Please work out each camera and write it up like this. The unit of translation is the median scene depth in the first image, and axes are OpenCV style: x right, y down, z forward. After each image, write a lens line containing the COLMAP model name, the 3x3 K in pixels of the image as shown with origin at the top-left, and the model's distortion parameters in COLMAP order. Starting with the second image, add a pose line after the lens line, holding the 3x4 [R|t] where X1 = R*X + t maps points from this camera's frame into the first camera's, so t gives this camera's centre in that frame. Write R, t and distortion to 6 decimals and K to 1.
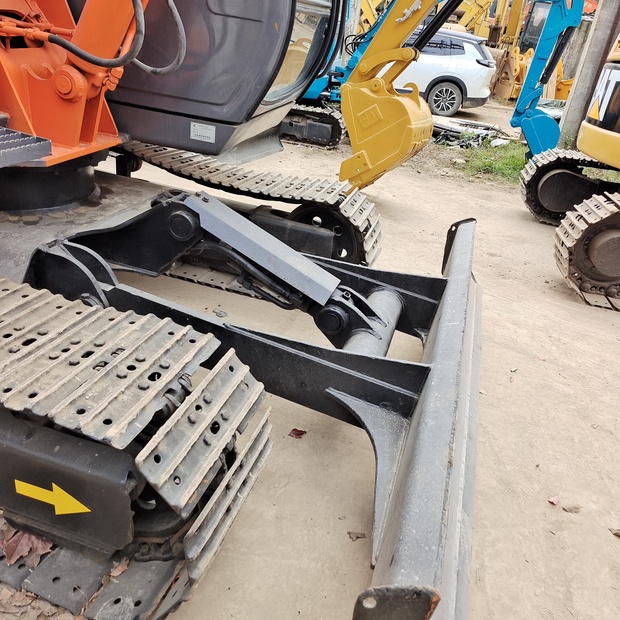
lens RADIAL K [[557.0, 0, 313.5], [0, 557.0, 312.4], [0, 0, 1]] dist [0.029655, 0.012601]
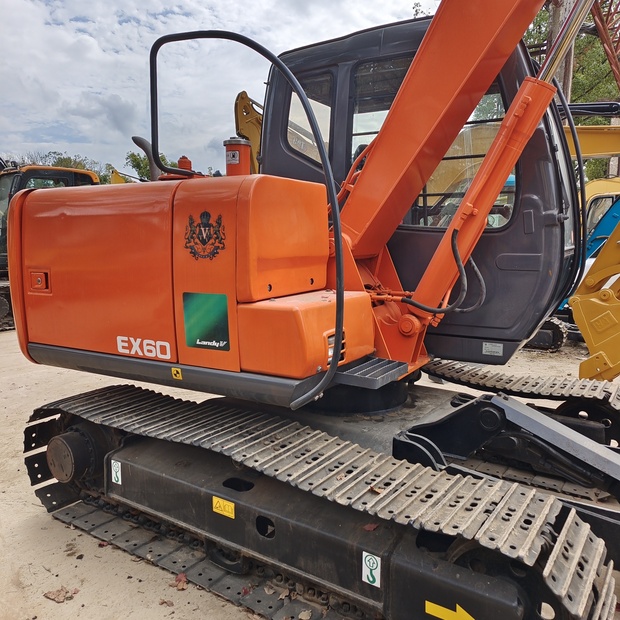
lens RADIAL K [[557.0, 0, 313.5], [0, 557.0, 312.4], [0, 0, 1]] dist [0.029655, 0.012601]
pose [[0.942726, -0.096853, -0.319199, -0.182357], [-0.024395, 0.934338, -0.355551, 0.086810], [0.332676, 0.342974, 0.878462, -0.367334]]
